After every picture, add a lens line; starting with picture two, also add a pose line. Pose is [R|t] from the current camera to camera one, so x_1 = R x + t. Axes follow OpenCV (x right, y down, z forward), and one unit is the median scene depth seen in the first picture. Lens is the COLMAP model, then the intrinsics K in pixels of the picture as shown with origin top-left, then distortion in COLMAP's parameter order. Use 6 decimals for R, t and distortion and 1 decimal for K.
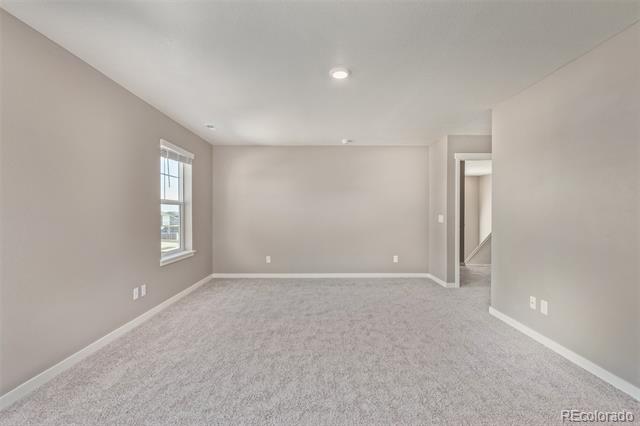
lens RADIAL K [[293.6, 0, 319.9], [0, 293.6, 214.5], [0, 0, 1]] dist [0.008345, -0.004522]
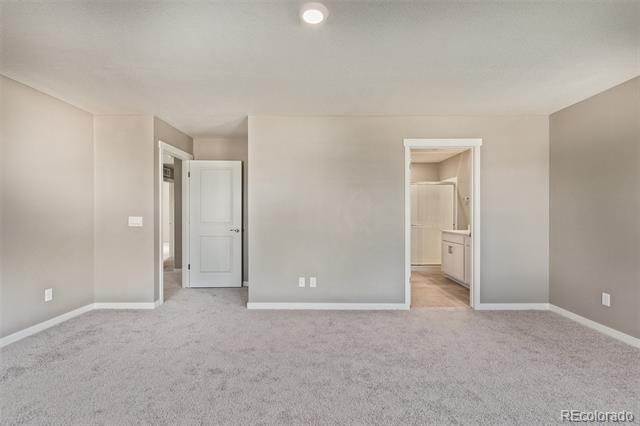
lens RADIAL K [[293.6, 0, 319.8], [0, 293.6, 213.1], [0, 0, 1]] dist [0.008345, -0.004522]
pose [[0.013795, 0.008898, 0.999865, -0.433124], [0.006482, 0.999939, -0.008988, 0.003743], [-0.999884, 0.006605, 0.013736, 0.671626]]
